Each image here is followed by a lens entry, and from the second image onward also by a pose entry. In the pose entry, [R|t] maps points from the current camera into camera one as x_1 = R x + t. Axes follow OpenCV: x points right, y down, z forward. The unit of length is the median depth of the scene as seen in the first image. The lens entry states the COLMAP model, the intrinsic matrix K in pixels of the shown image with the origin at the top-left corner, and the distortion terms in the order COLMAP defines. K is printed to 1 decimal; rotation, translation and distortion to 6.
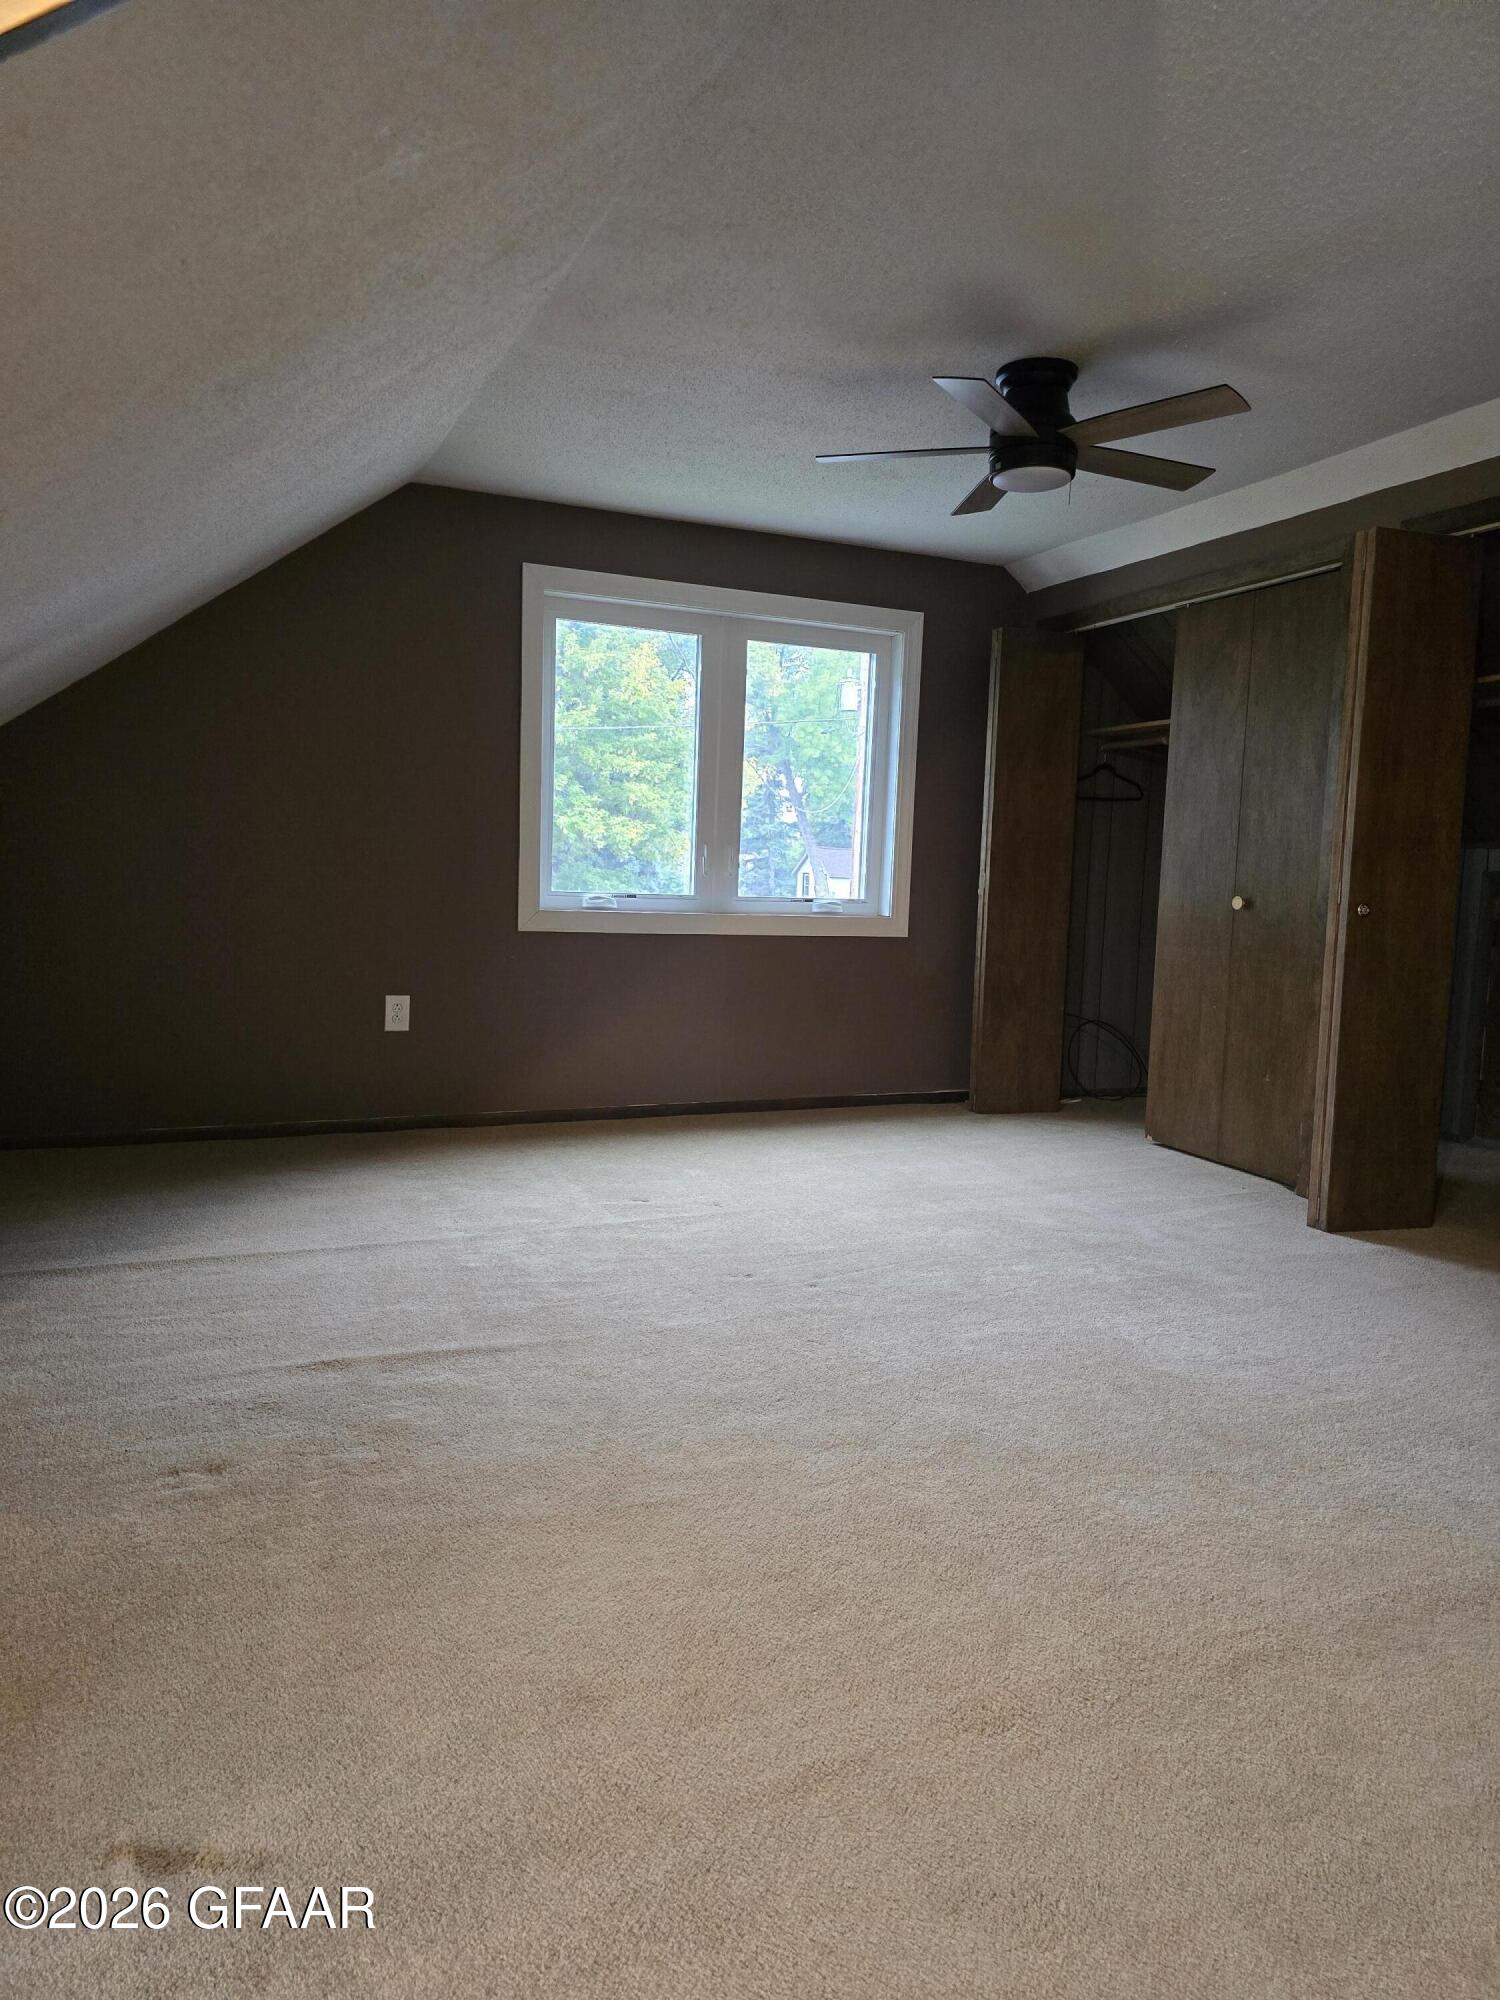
lens RADIAL K [[1344.9, 0, 747.1], [0, 1344.9, 997.6], [0, 0, 1]] dist [0.055121, -0.054145]
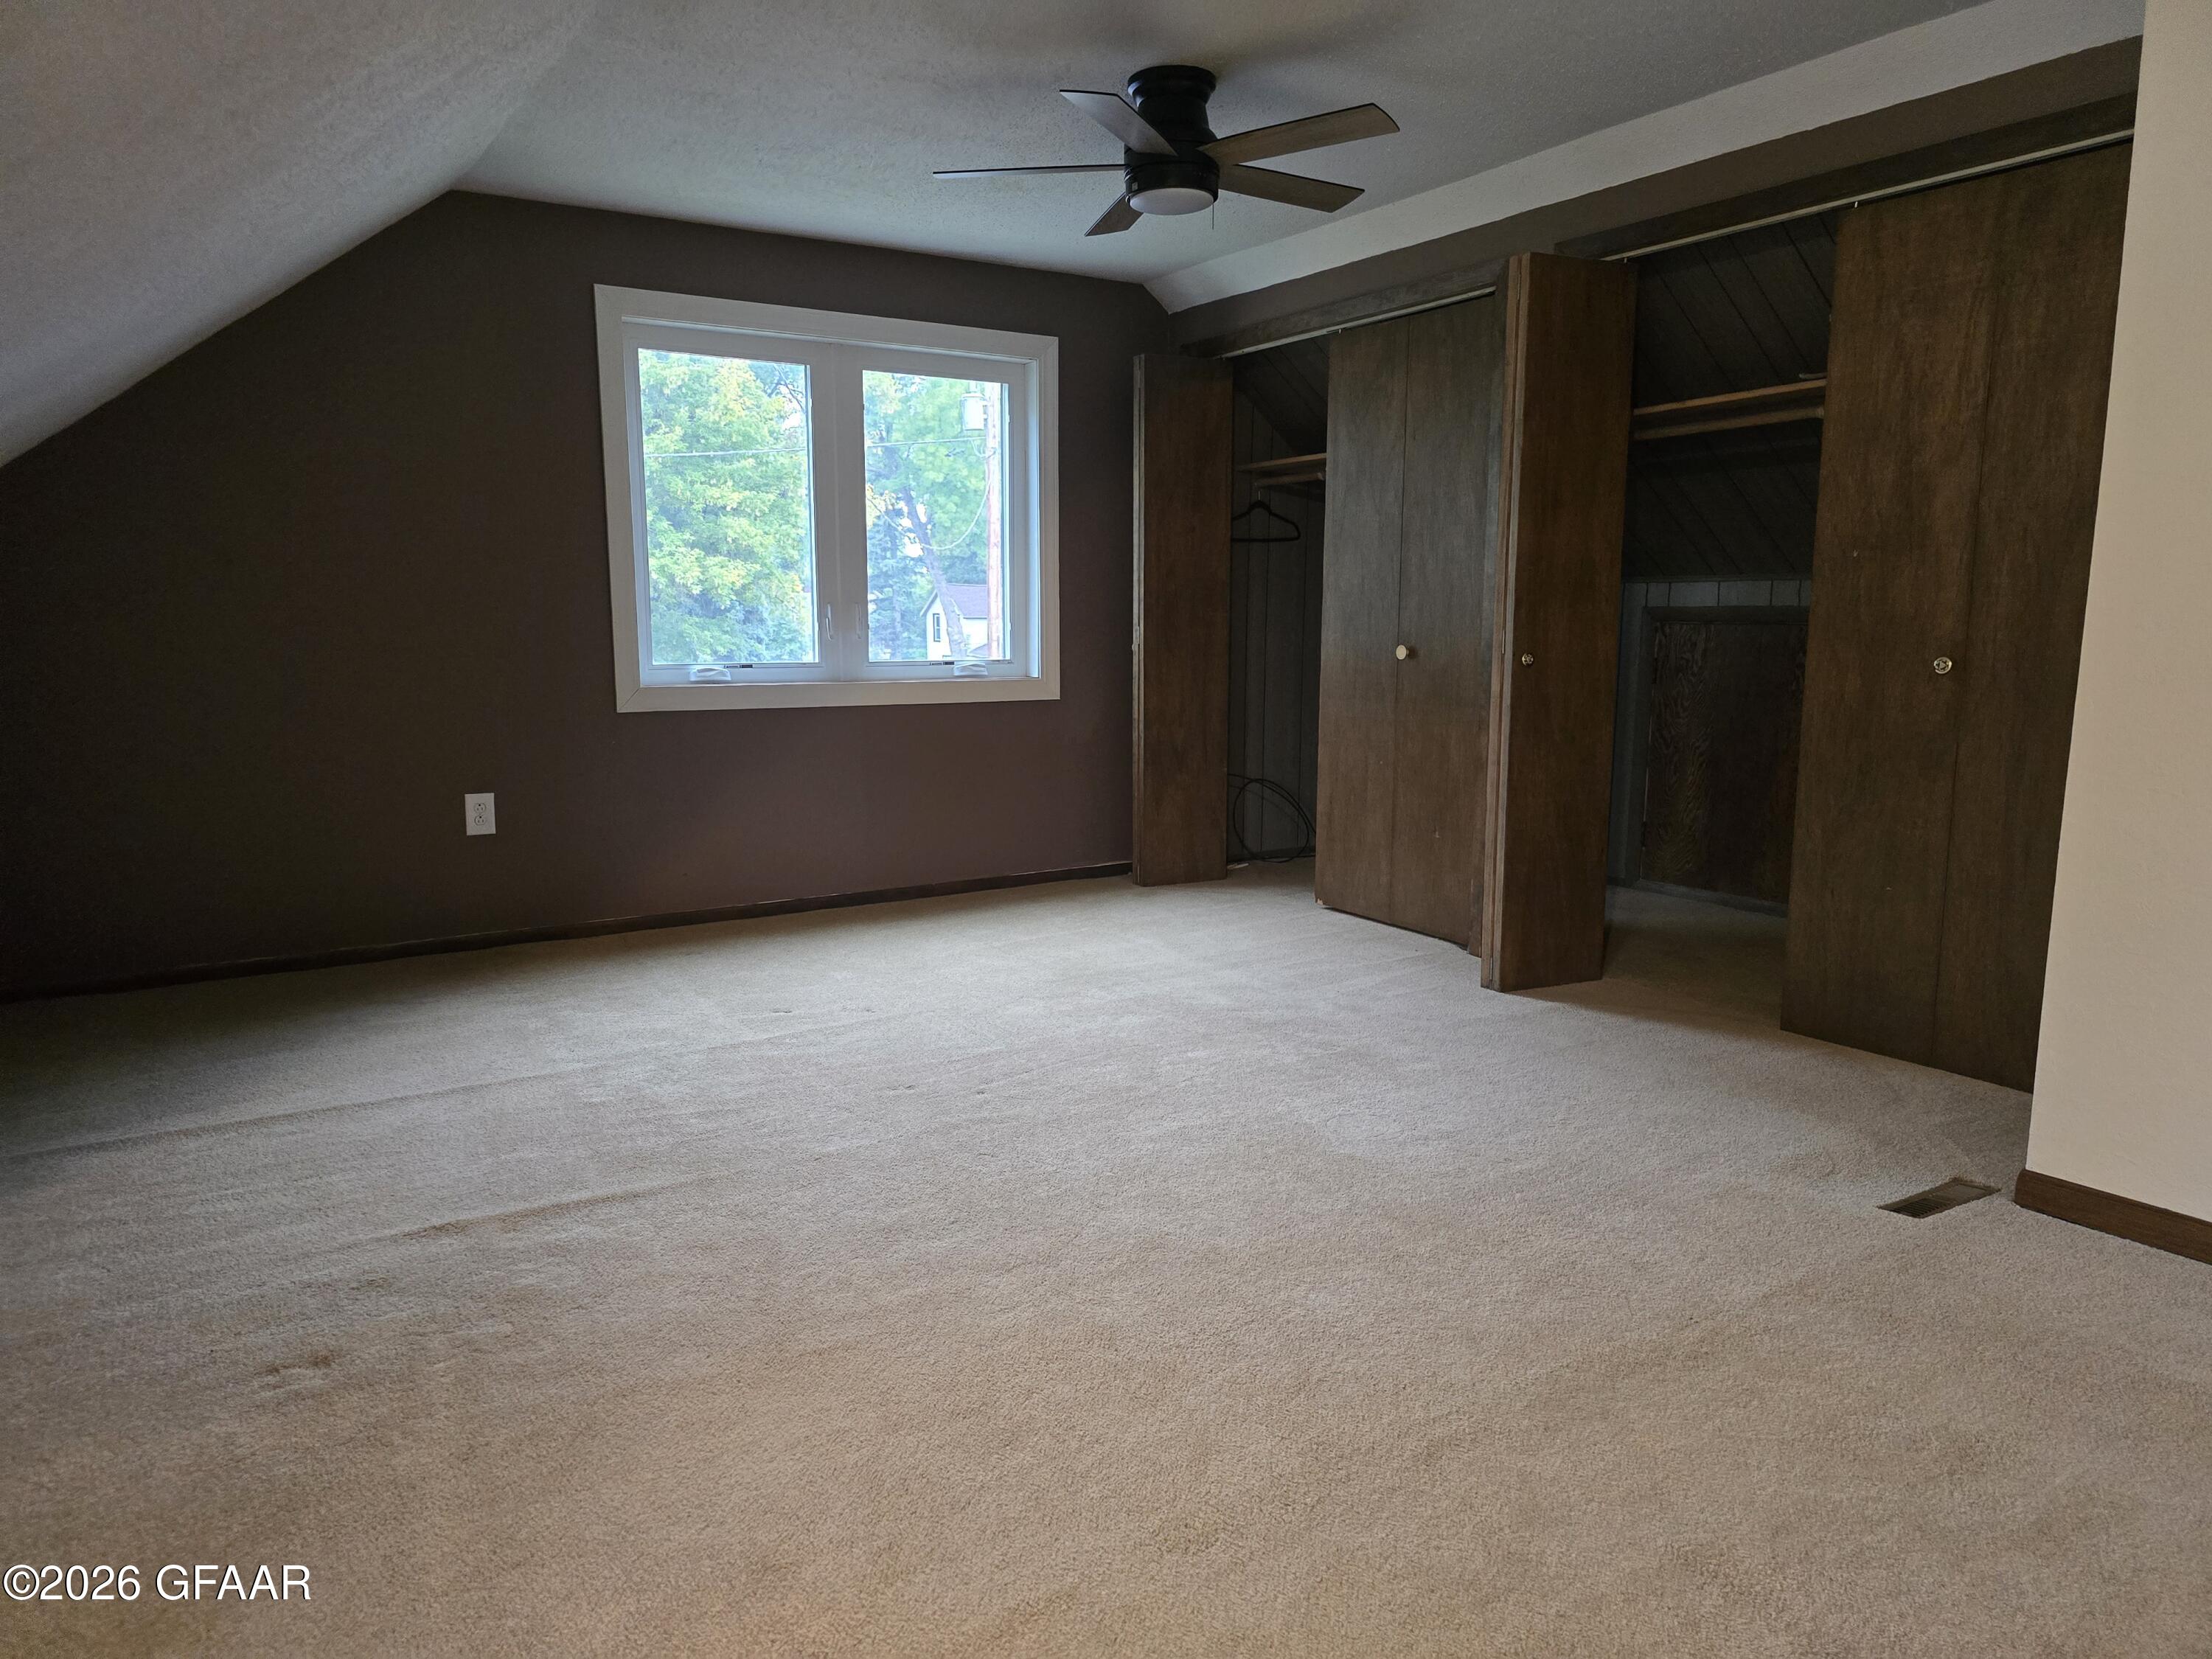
lens RADIAL K [[1487.5, 0, 1089.5], [0, 1487.5, 843.6], [0, 0, 1]] dist [0.055121, -0.054145]
pose [[0.988889, -0.055281, 0.137992, -0.007671], [0.046632, 0.996785, 0.065150, -0.018584], [-0.141150, -0.057991, 0.988288, -0.013665]]
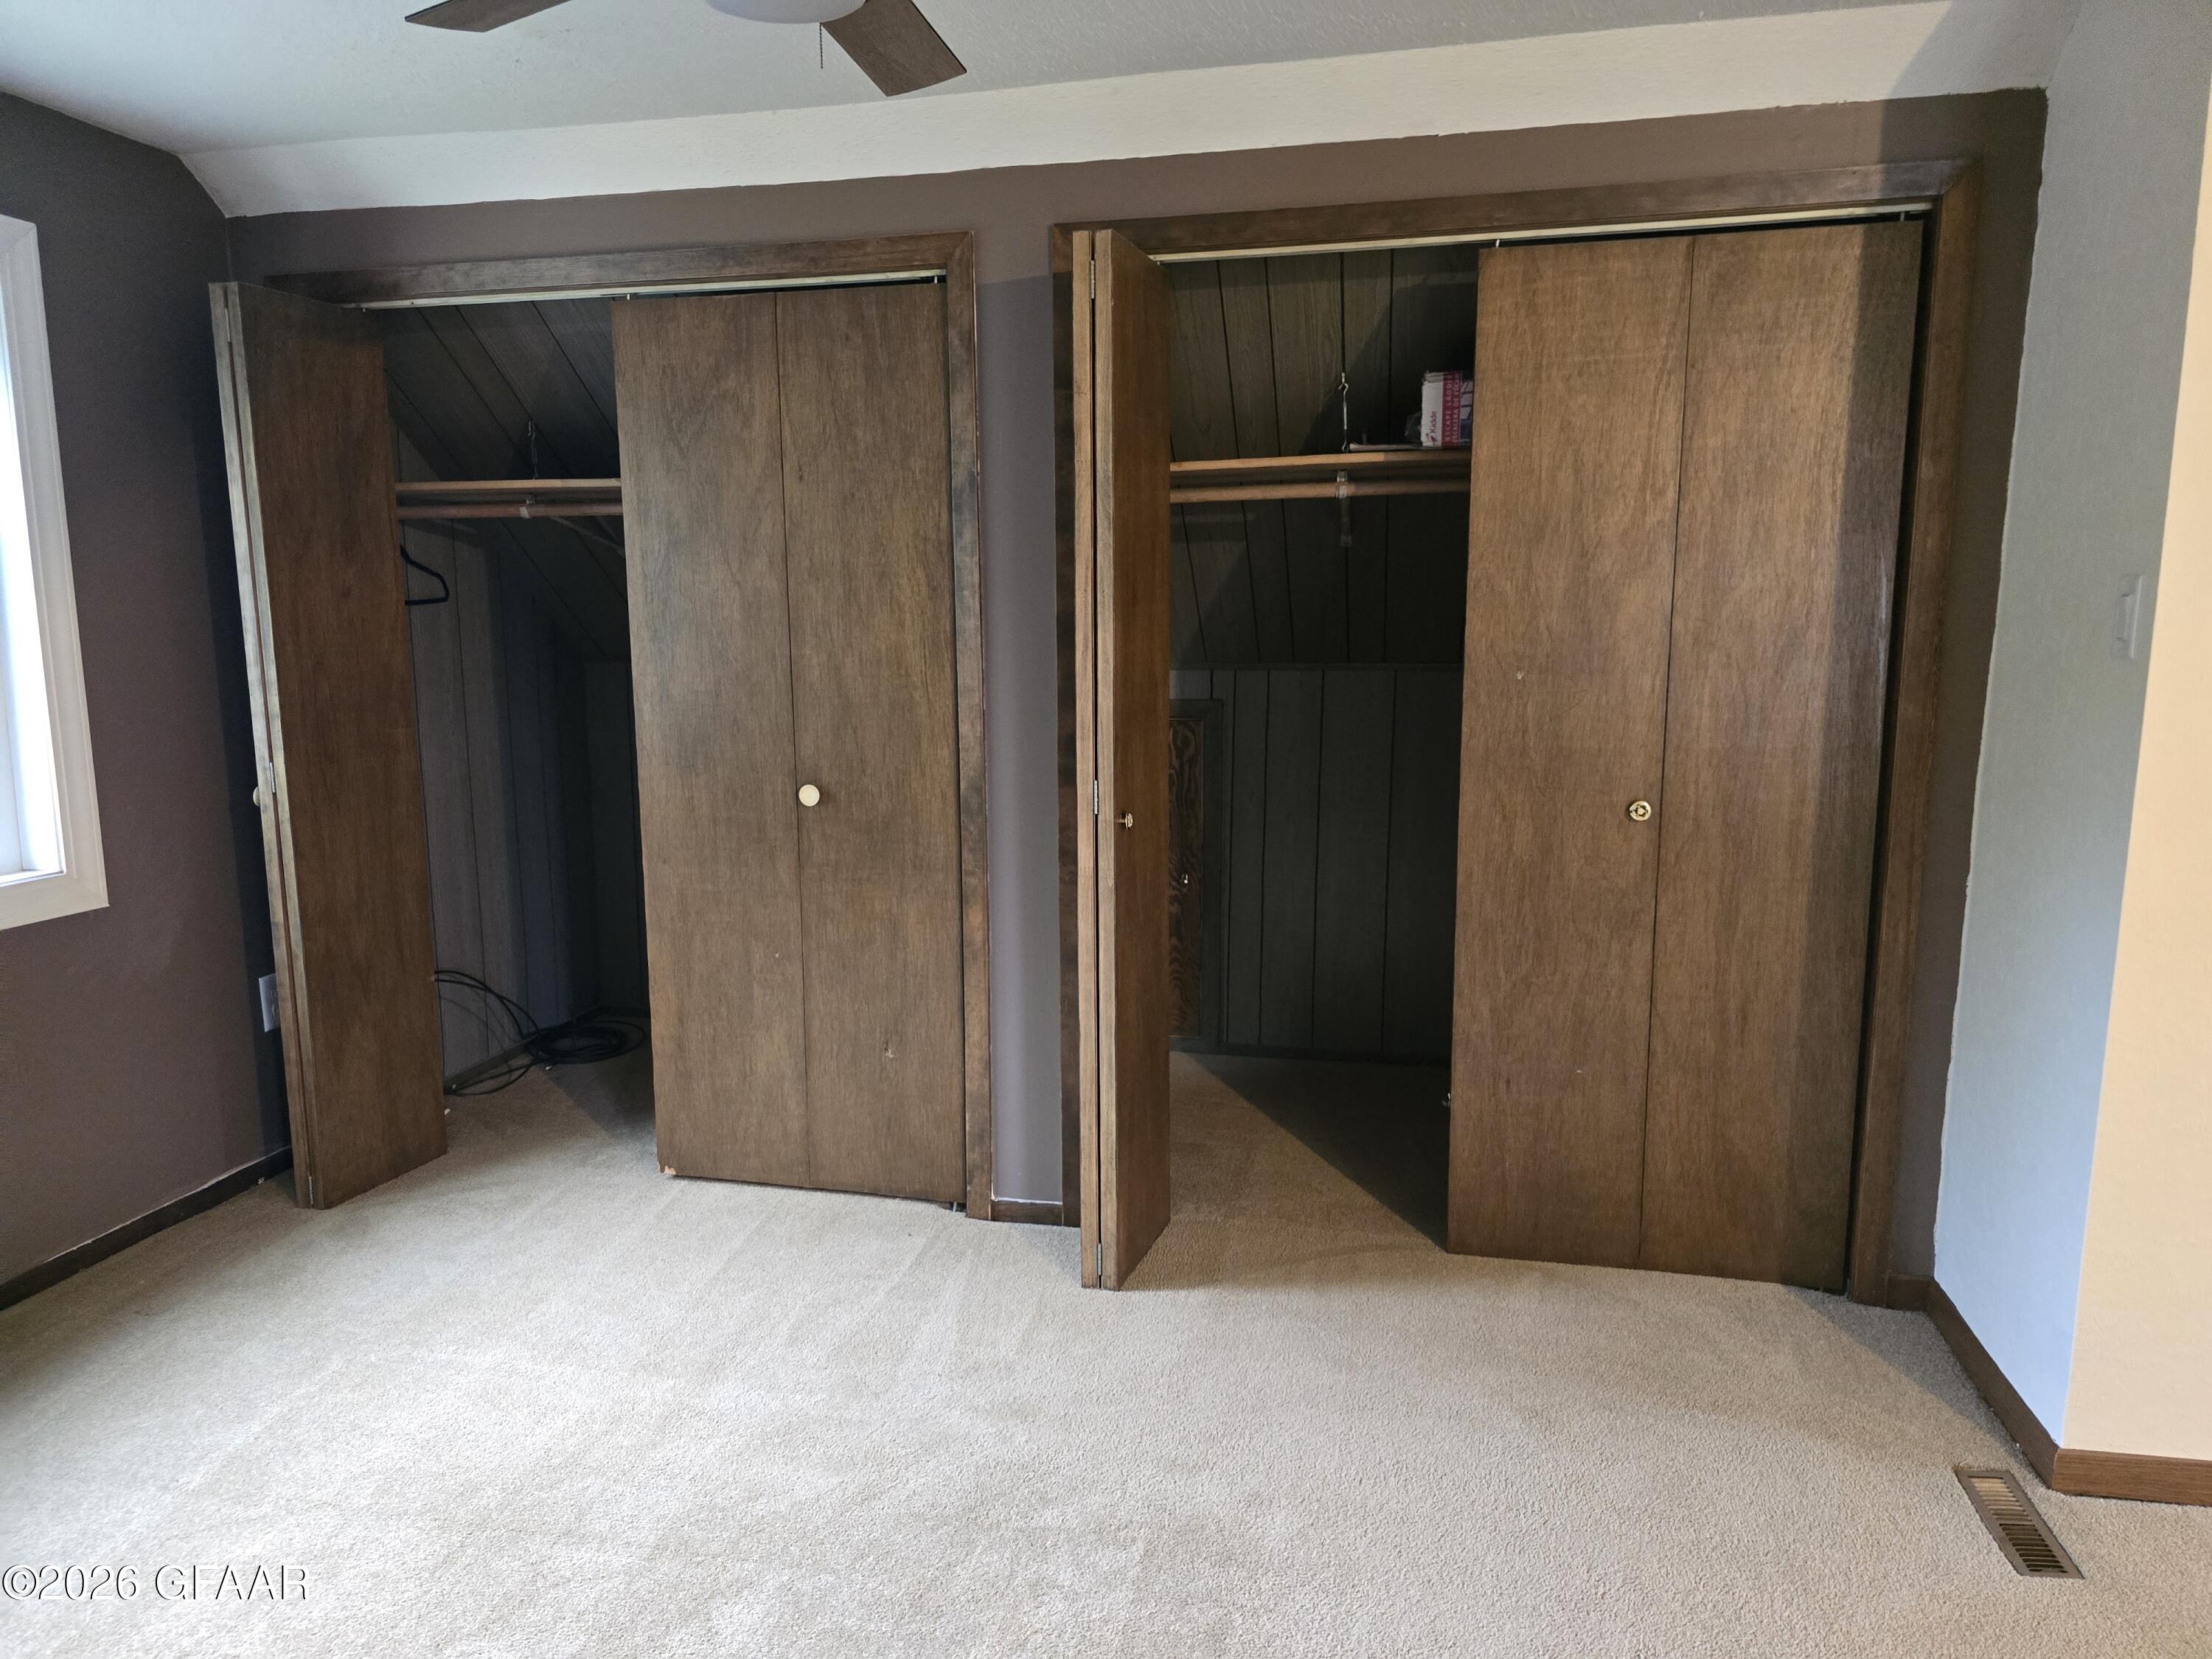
lens RADIAL K [[1487.5, 0, 1105.8], [0, 1487.5, 851.7], [0, 0, 1]] dist [0.055121, -0.054145]
pose [[0.595599, -0.159376, 0.787313, -0.141755], [0.100202, 0.987205, 0.124038, -0.148315], [-0.797008, 0.005014, 0.603948, 0.590514]]
